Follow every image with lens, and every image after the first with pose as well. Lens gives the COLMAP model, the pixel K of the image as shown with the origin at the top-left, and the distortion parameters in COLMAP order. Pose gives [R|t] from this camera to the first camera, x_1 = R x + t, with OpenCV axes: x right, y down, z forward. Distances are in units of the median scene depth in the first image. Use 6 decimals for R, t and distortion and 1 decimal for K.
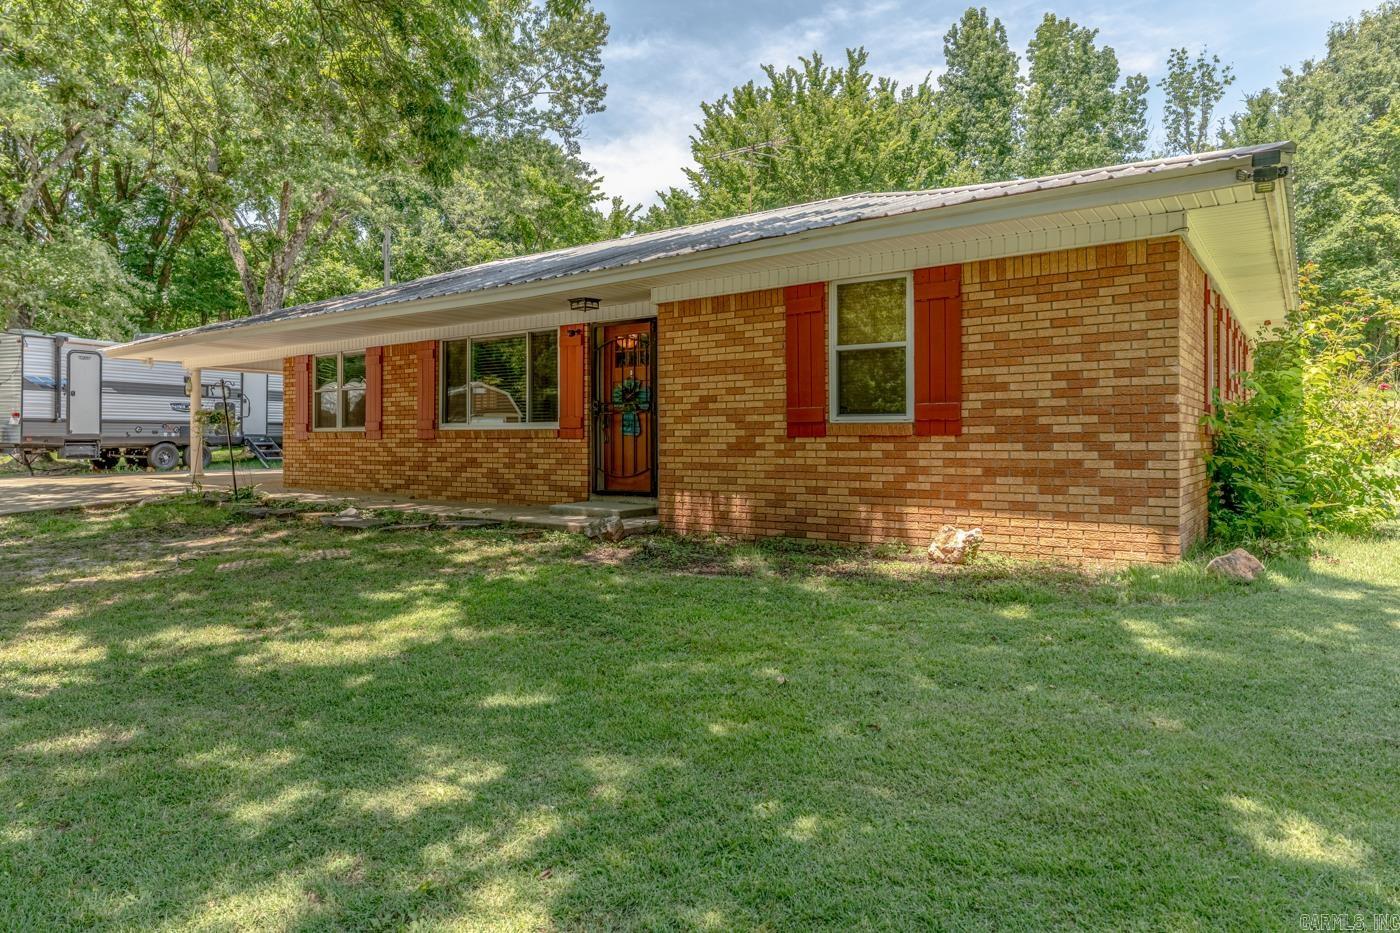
lens RADIAL K [[855.6, 0, 696.0], [0, 855.6, 439.9], [0, 0, 1]] dist [0.003670, 0.000936]
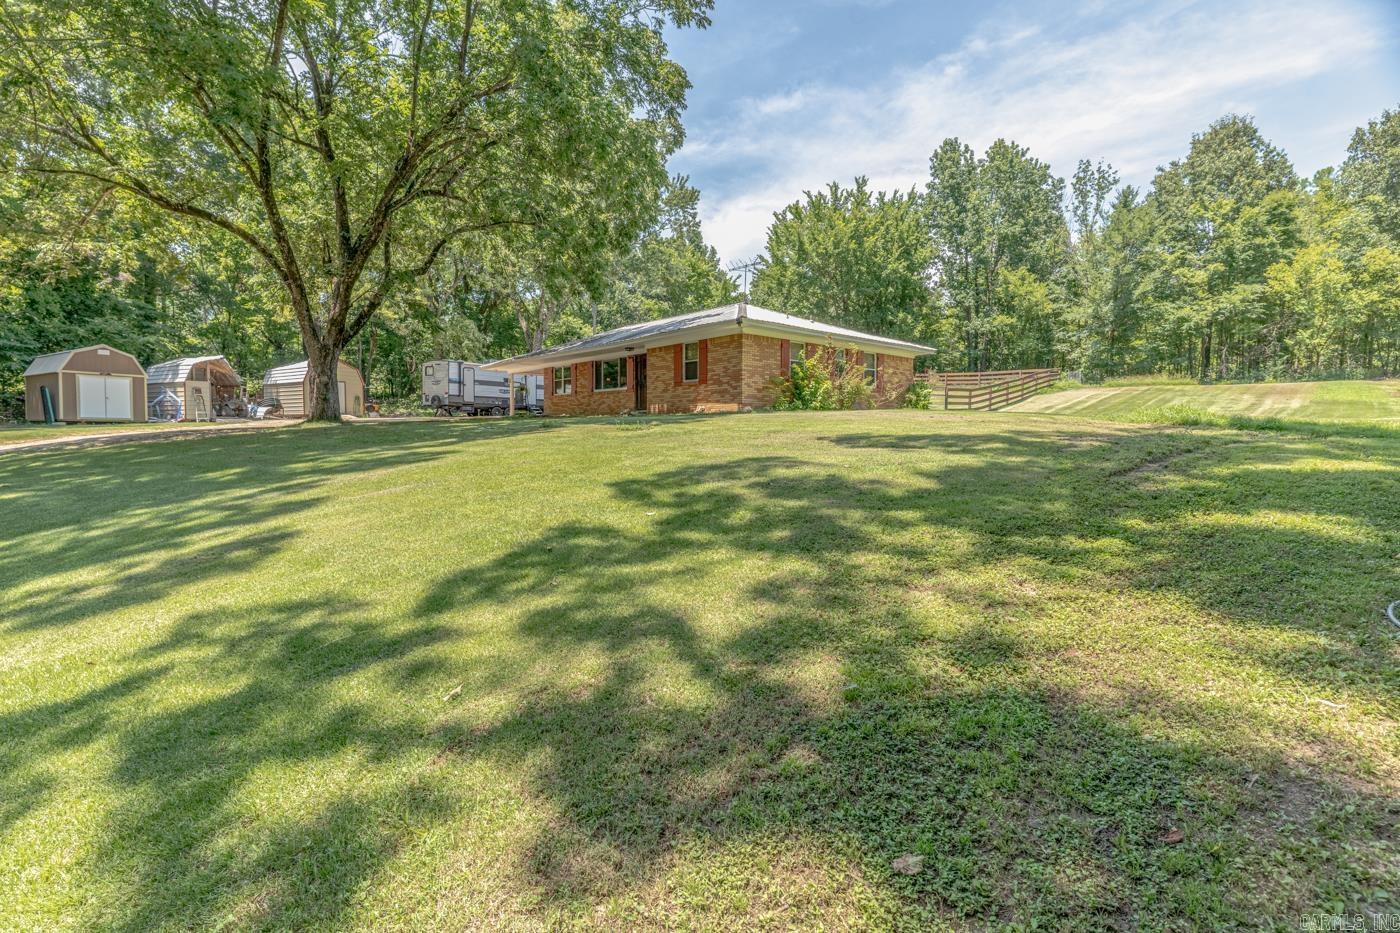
lens RADIAL K [[671.2, 0, 694.4], [0, 671.2, 469.3], [0, 0, 1]] dist [-0.001114, -0.000293]
pose [[0.974894, 0.016384, -0.222068, 0.524090], [-0.004472, 0.998529, 0.054038, 0.121962], [0.222626, -0.051689, 0.973533, -1.117730]]
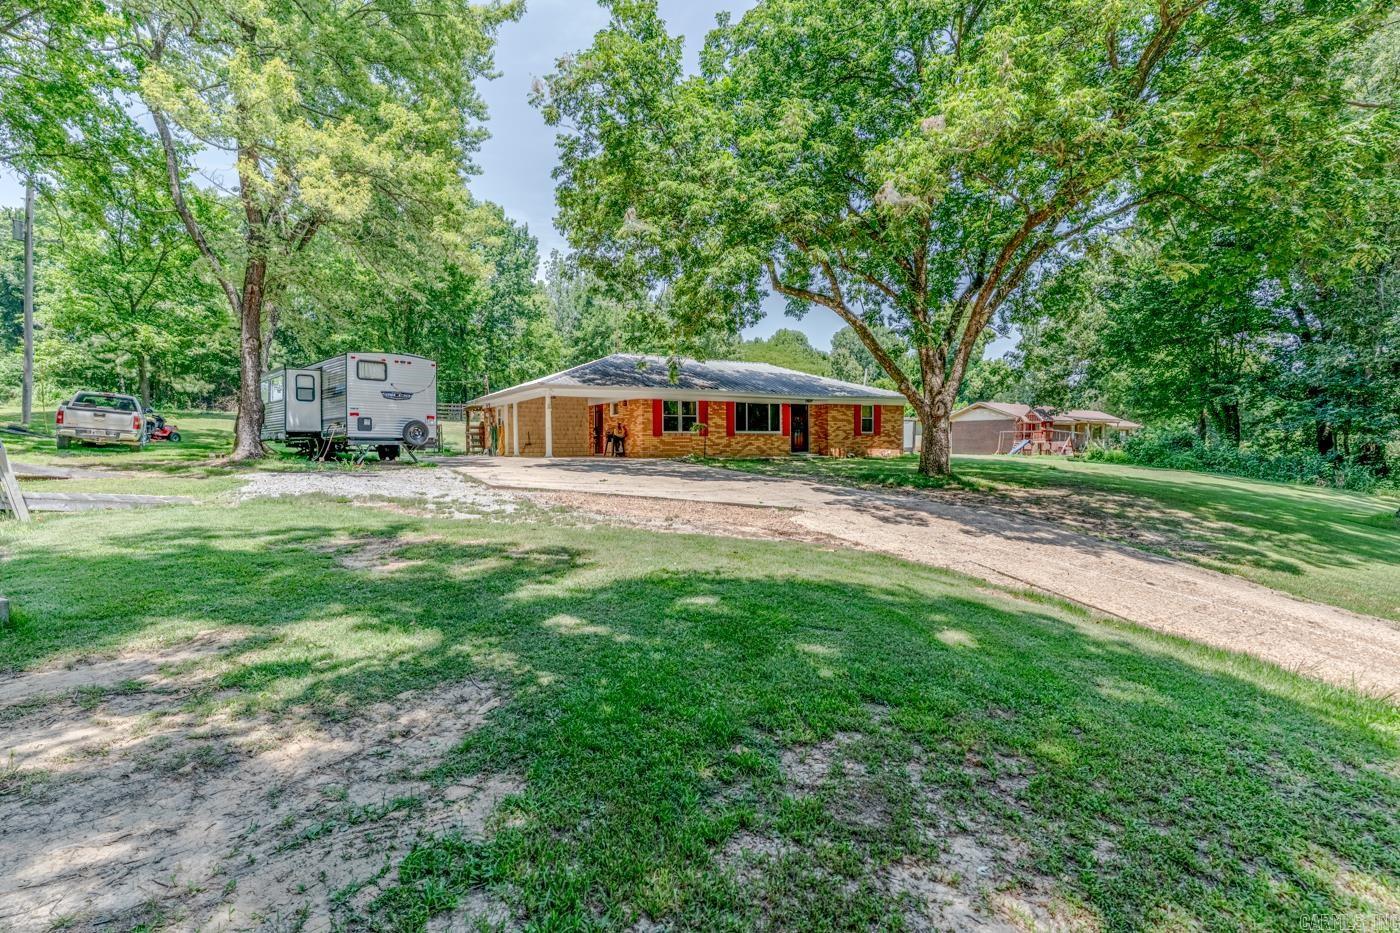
lens RADIAL K [[671.2, 0, 694.4], [0, 671.2, 469.3], [0, 0, 1]] dist [-0.001114, -0.000293]
pose [[0.389628, -0.034356, 0.920331, -2.356291], [0.005560, 0.999373, 0.034953, 0.030526], [-0.920956, -0.008501, 0.389575, 0.228929]]
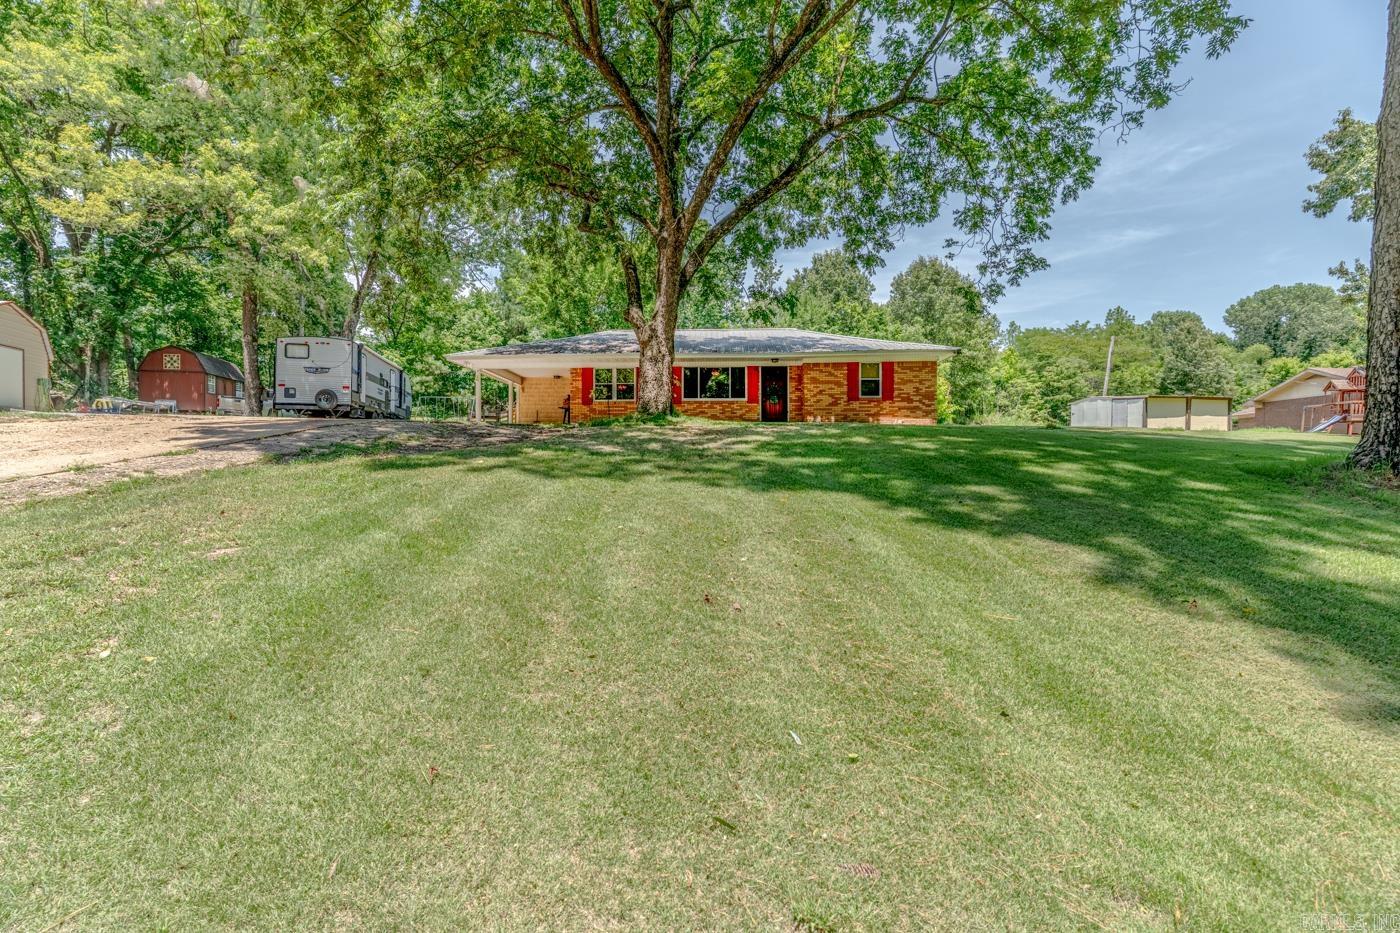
lens RADIAL K [[671.2, 0, 694.4], [0, 671.2, 469.3], [0, 0, 1]] dist [-0.001114, -0.000293]
pose [[0.833440, 0.001825, 0.552607, -1.371859], [0.000476, 0.999992, -0.004021, 0.202704], [-0.552609, 0.003614, 0.833433, -0.733375]]
